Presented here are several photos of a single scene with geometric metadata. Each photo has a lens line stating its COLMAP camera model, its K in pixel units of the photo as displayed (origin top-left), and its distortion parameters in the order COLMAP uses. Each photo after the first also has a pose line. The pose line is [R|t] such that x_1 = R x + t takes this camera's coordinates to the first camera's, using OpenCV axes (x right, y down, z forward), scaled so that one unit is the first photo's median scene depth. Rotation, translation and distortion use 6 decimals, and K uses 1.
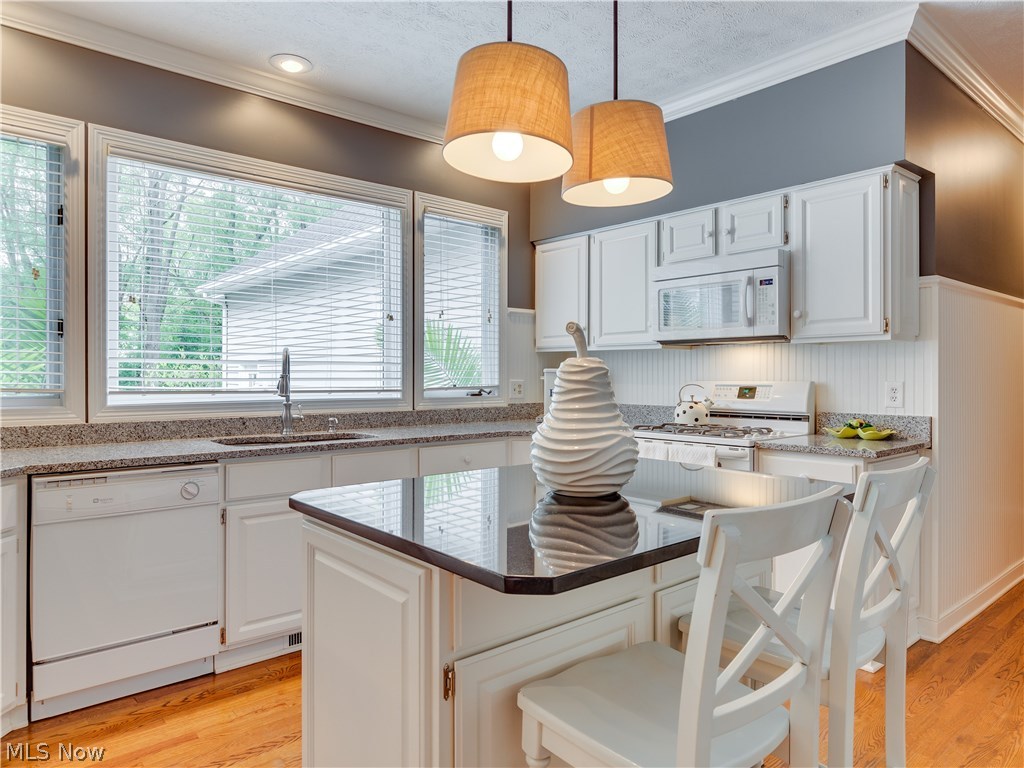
lens RADIAL K [[660.0, 0, 512.2], [0, 660.0, 378.0], [0, 0, 1]] dist [-0.004995, 0.003009]
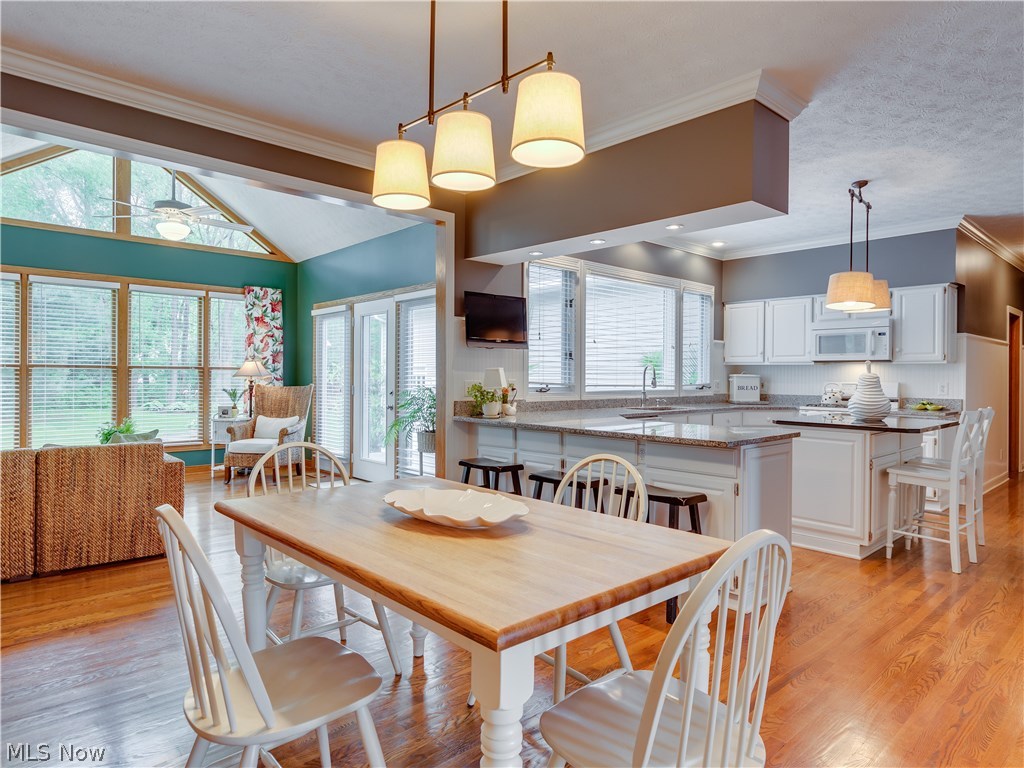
lens RADIAL K [[621.2, 0, 511.5], [0, 621.2, 383.8], [0, 0, 1]] dist [0.015390, -0.003571]
pose [[0.999354, 0.005943, 0.035432, -0.829577], [-0.006324, 0.999923, 0.010674, -0.003564], [-0.035366, -0.010892, 0.999315, -0.899841]]
